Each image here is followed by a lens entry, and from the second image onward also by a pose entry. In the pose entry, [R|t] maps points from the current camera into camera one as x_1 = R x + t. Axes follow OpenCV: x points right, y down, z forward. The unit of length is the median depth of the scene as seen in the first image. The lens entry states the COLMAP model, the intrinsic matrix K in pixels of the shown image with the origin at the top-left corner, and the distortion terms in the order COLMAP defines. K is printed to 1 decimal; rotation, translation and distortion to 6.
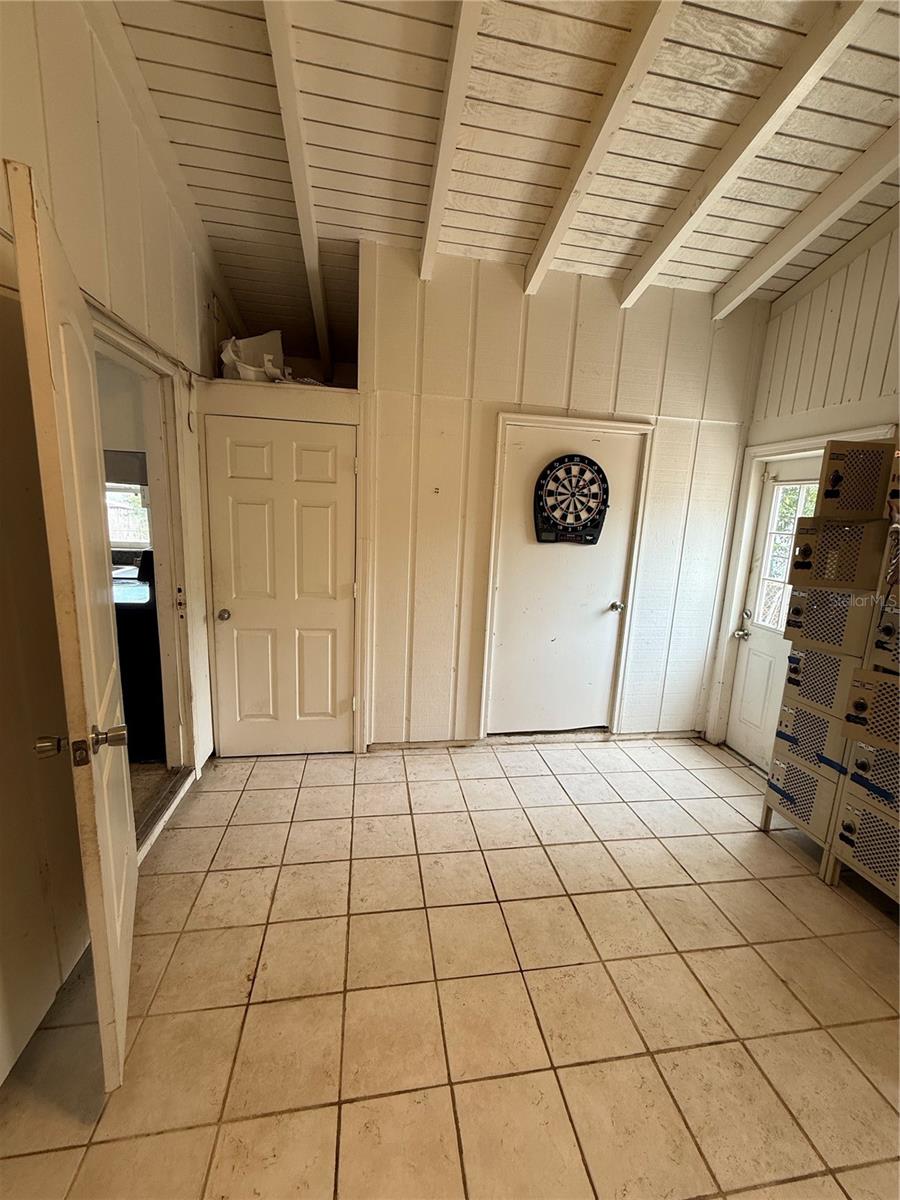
lens RADIAL K [[477.9, 0, 449.7], [0, 477.9, 596.6], [0, 0, 1]] dist [0.001468, -0.000127]
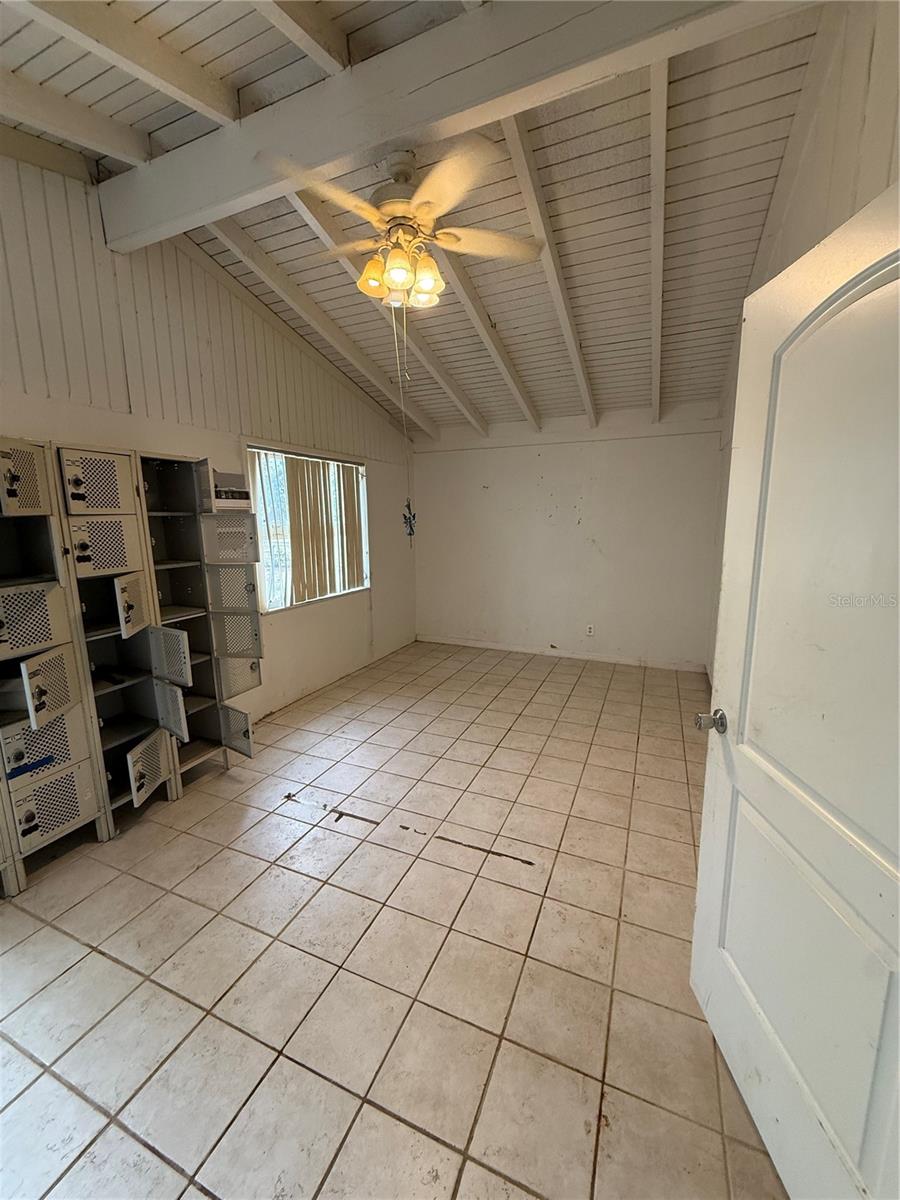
lens RADIAL K [[477.9, 0, 449.7], [0, 477.9, 596.6], [0, 0, 1]] dist [0.001468, -0.000127]
pose [[-0.837565, -0.127297, 0.531301, -0.292729], [0.071607, 0.938509, 0.337746, -0.176253], [-0.541625, 0.320929, -0.776947, 0.843017]]
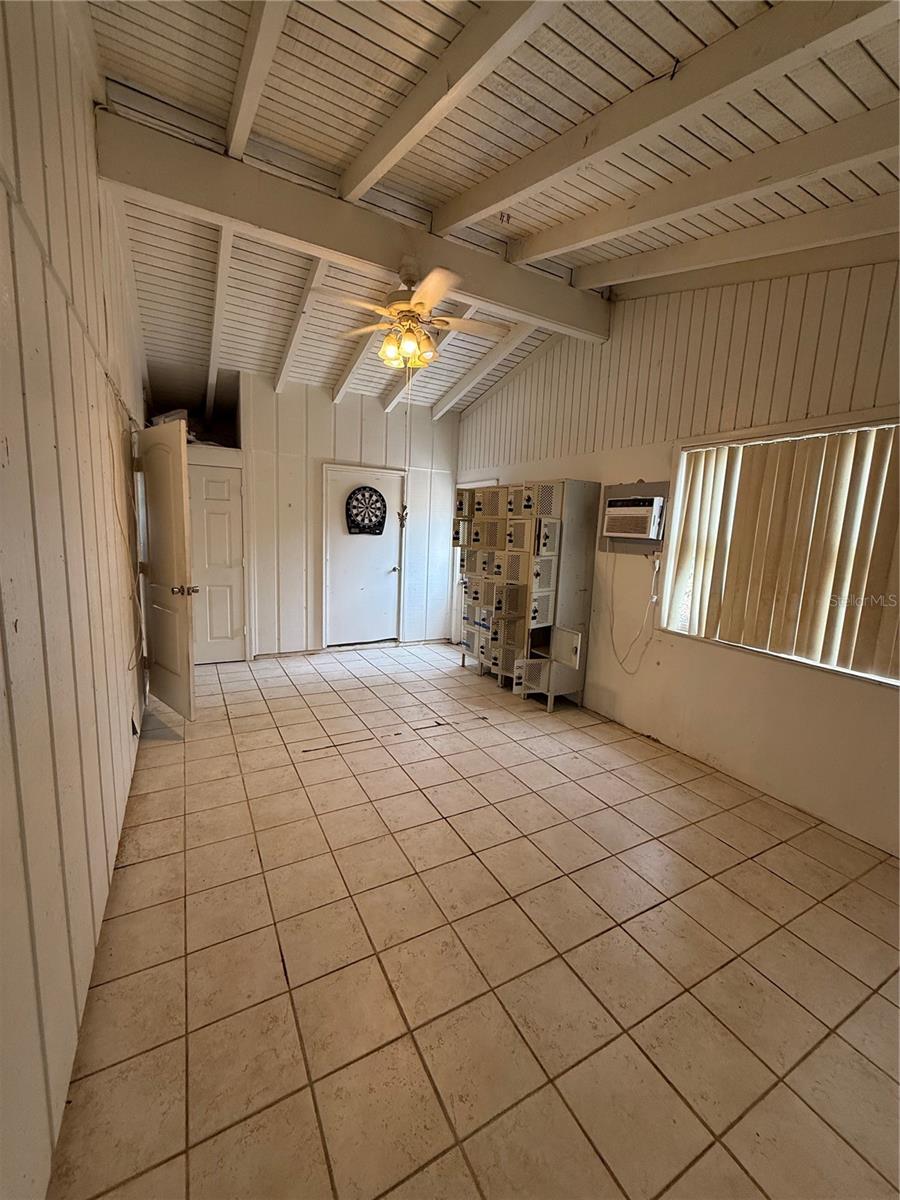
lens RADIAL K [[477.9, 0, 449.7], [0, 477.9, 596.6], [0, 0, 1]] dist [0.001468, -0.000127]
pose [[0.943419, -0.054361, 0.327118, -0.067803], [0.061478, 0.998043, -0.011447, 0.180401], [-0.325856, 0.030910, 0.944914, -0.894745]]
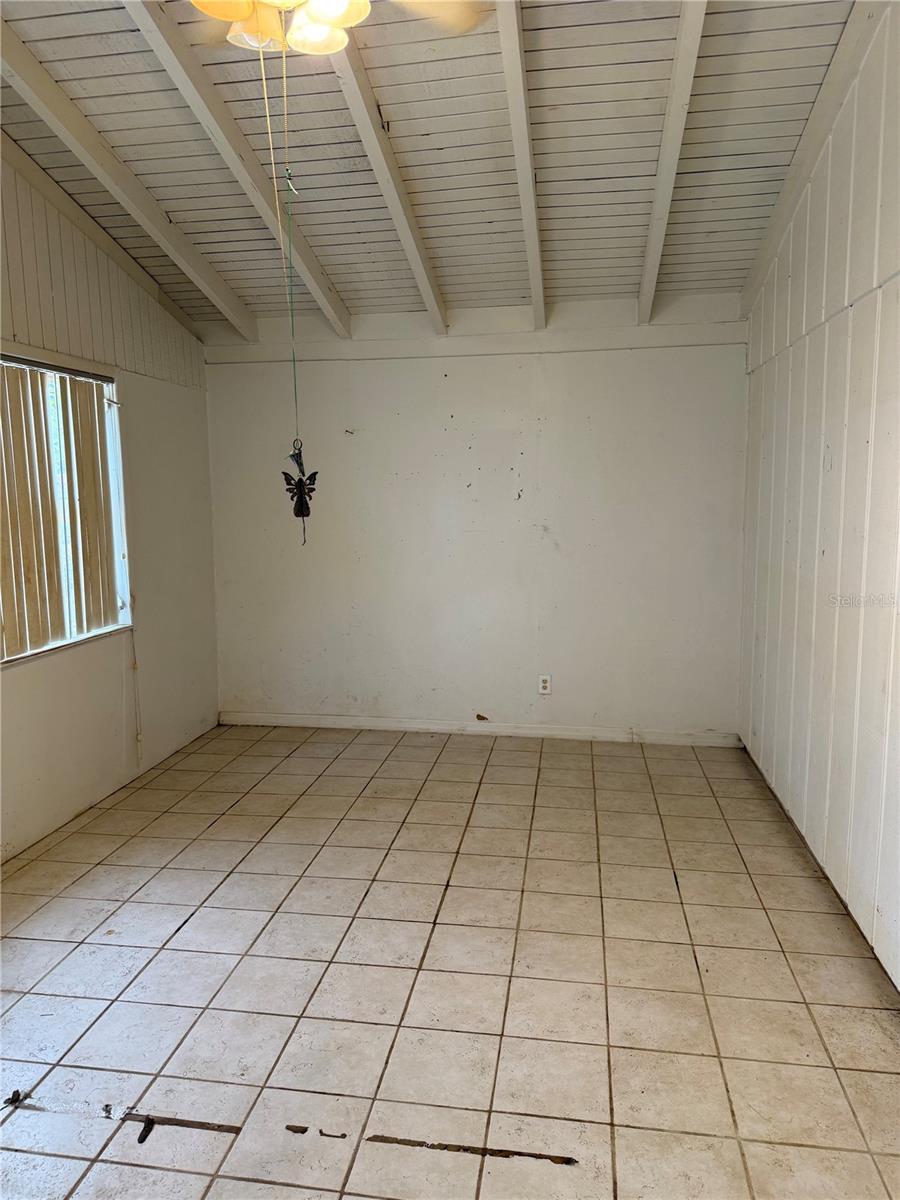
lens RADIAL K [[846.0, 0, 442.2], [0, 846.0, 598.6], [0, 0, 1]] dist [0.068786, -0.088160]
pose [[-0.946100, -0.078314, 0.314262, -0.128132], [0.025940, 0.948885, 0.314555, -0.158335], [-0.322833, 0.305753, -0.895709, 0.828784]]
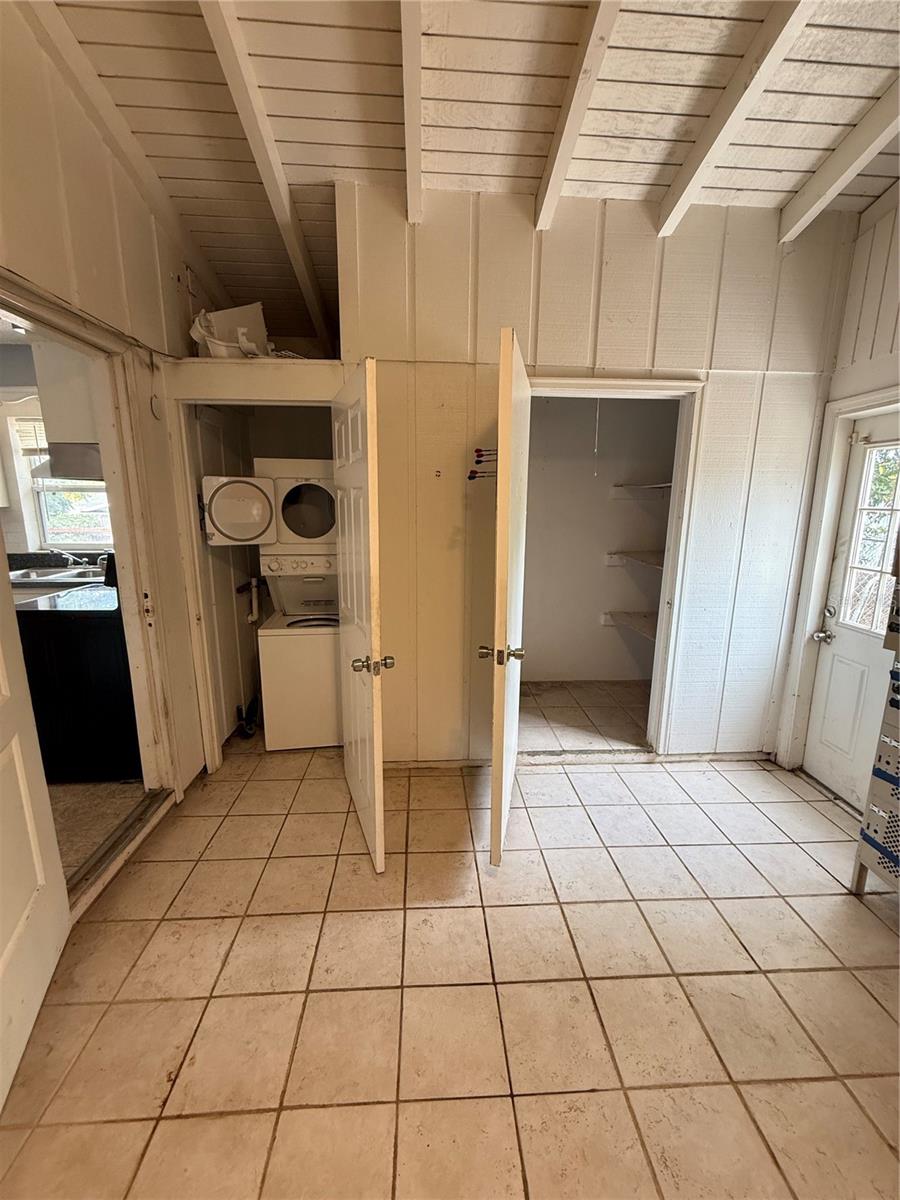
lens RADIAL K [[477.9, 0, 449.7], [0, 477.9, 596.6], [0, 0, 1]] dist [0.001468, -0.000127]
pose [[0.993448, -0.016171, -0.113135, 0.089536], [0.017644, 0.999772, 0.012030, -0.010738], [0.112915, -0.013947, 0.993507, 0.147328]]
